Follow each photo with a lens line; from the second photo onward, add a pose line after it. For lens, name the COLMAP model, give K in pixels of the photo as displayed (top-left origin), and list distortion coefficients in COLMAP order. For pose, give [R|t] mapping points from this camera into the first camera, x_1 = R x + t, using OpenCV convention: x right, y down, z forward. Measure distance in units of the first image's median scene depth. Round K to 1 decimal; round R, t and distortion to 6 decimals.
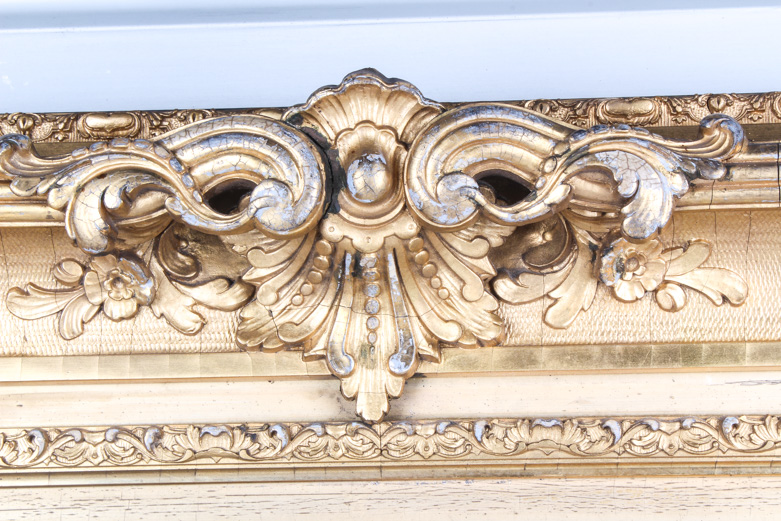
lens RADIAL K [[4393.1, 0, 389.9], [0, 4393.1, 256.0], [0, 0, 1]] dist [1.363978, 0.000000]
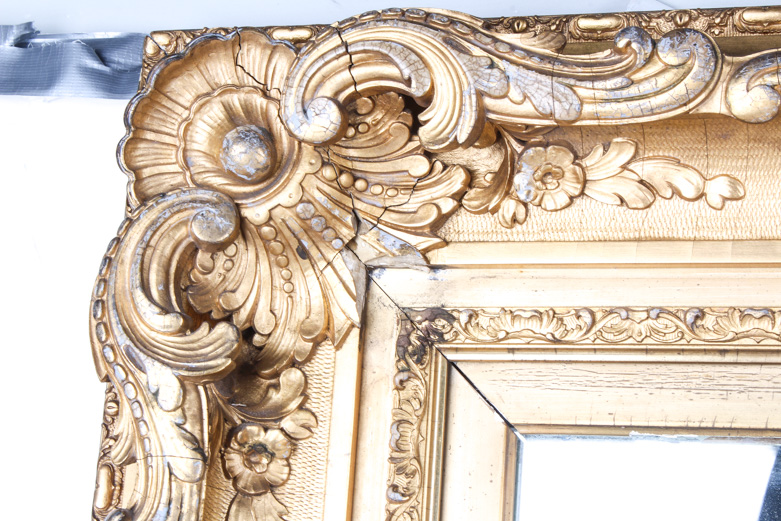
lens RADIAL K [[4393.1, 0, 390.2], [0, 4393.1, 261.3], [0, 0, 1]] dist [1.363978, 0.000000]
pose [[0.946866, 0.011695, -0.321415, 0.232442], [-0.001865, 0.999522, 0.030875, -0.005668], [0.321622, -0.028635, 0.946435, -0.031205]]
